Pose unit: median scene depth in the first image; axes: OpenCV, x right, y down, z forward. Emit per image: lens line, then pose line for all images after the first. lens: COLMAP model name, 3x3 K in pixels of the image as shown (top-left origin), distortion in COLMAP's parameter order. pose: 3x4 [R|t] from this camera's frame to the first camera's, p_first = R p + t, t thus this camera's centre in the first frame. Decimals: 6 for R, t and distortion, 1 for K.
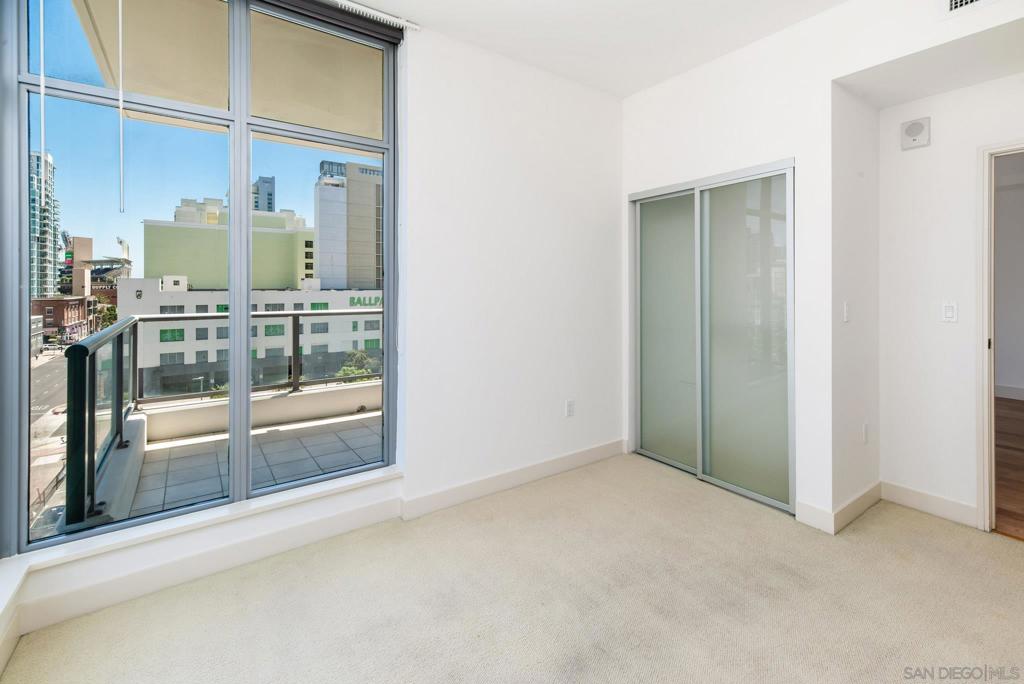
lens RADIAL K [[458.1, 0, 516.1], [0, 458.1, 290.8], [0, 0, 1]] dist [0.017210, -0.000203]
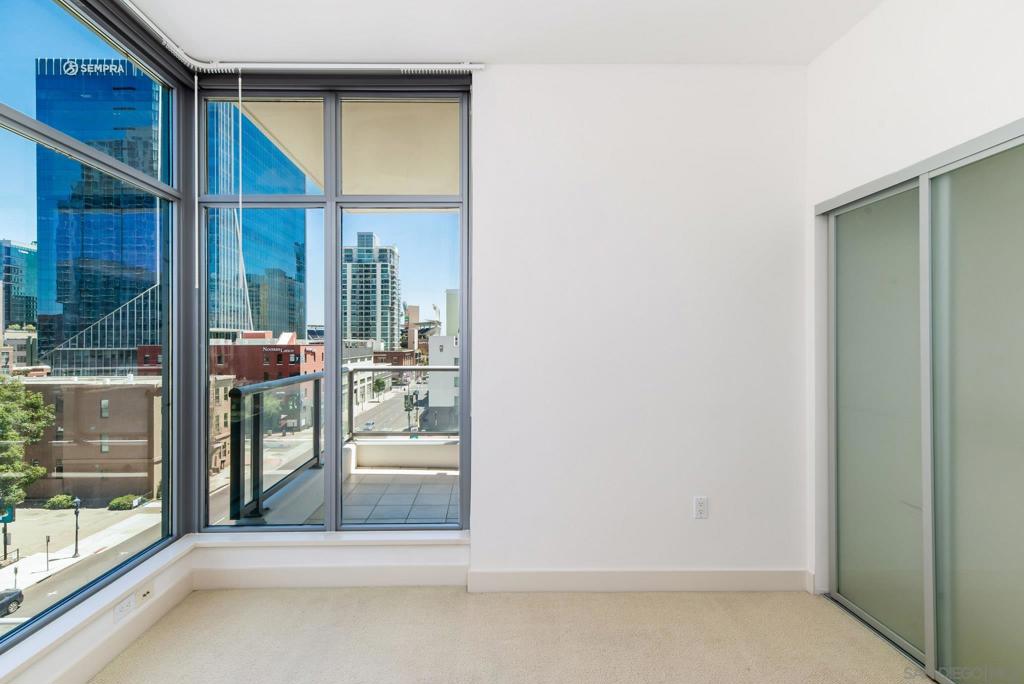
lens RADIAL K [[469.0, 0, 482.1], [0, 469.0, 343.0], [0, 0, 1]] dist [0.009749, -0.000490]
pose [[0.820617, -0.001880, -0.571476, 0.248673], [-0.001621, 0.999983, -0.005617, -0.004691], [0.571477, 0.005535, 0.820600, 0.166879]]
